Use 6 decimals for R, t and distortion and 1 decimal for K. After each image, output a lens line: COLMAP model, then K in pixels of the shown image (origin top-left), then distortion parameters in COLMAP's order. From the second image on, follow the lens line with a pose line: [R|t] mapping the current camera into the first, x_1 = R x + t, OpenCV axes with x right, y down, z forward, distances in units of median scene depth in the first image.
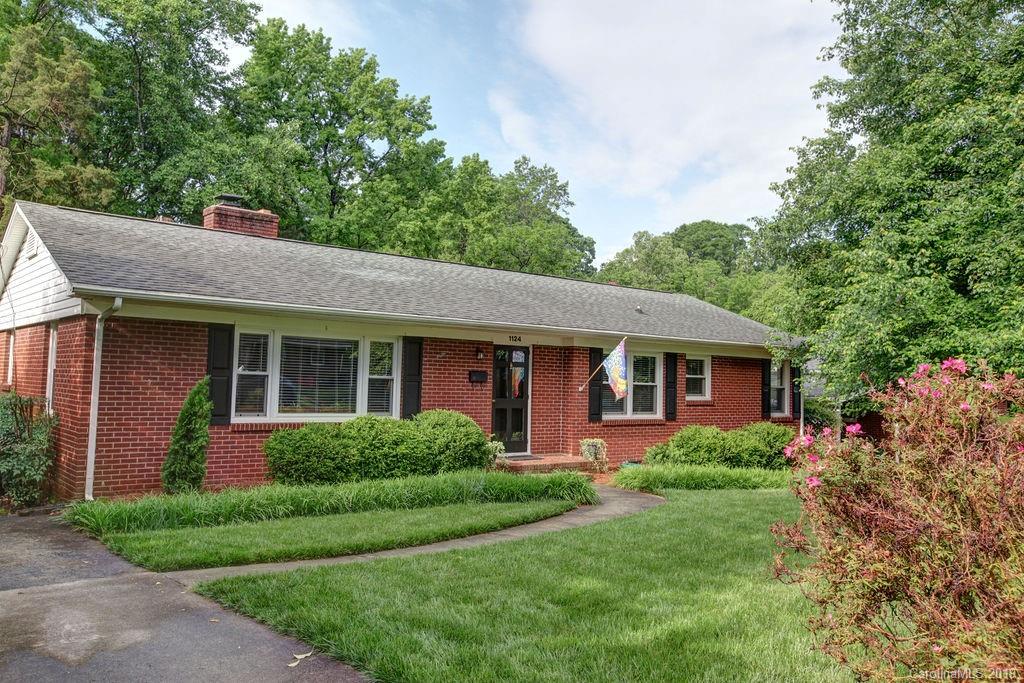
lens RADIAL K [[823.5, 0, 512.0], [0, 823.5, 341.5], [0, 0, 1]] dist [-0.006774, 0.001046]
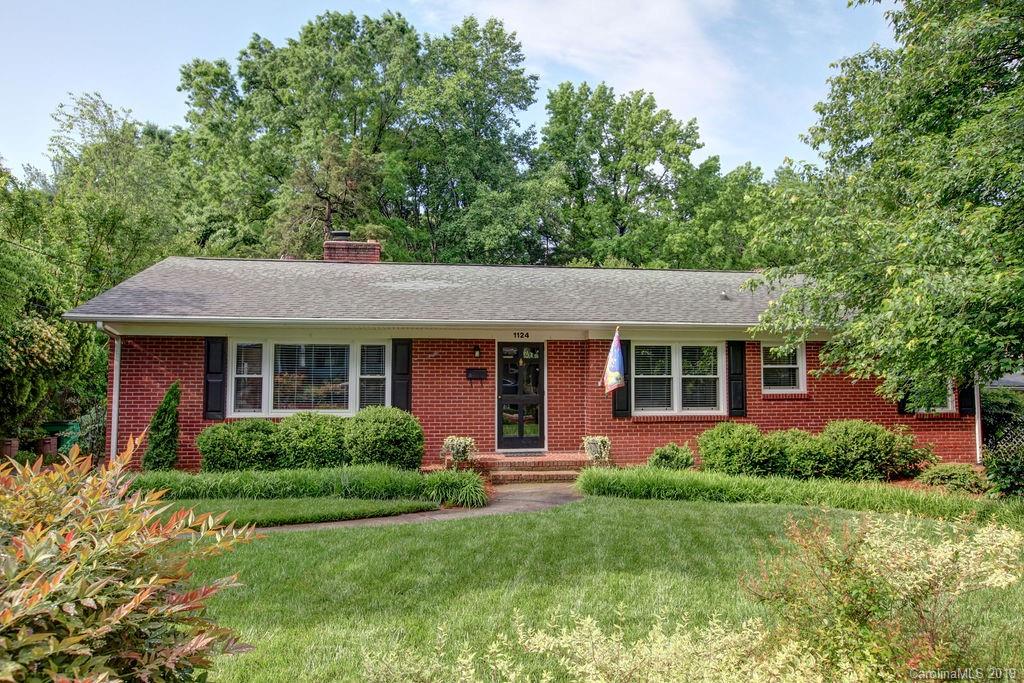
lens RADIAL K [[683.2, 0, 512.0], [0, 683.2, 341.5], [0, 0, 1]] dist [-0.023482, 0.000715]
pose [[0.851339, -0.051513, -0.522081, 0.420024], [0.046836, 0.998657, -0.022162, 0.021996], [0.522521, -0.005584, 0.852608, 0.277127]]
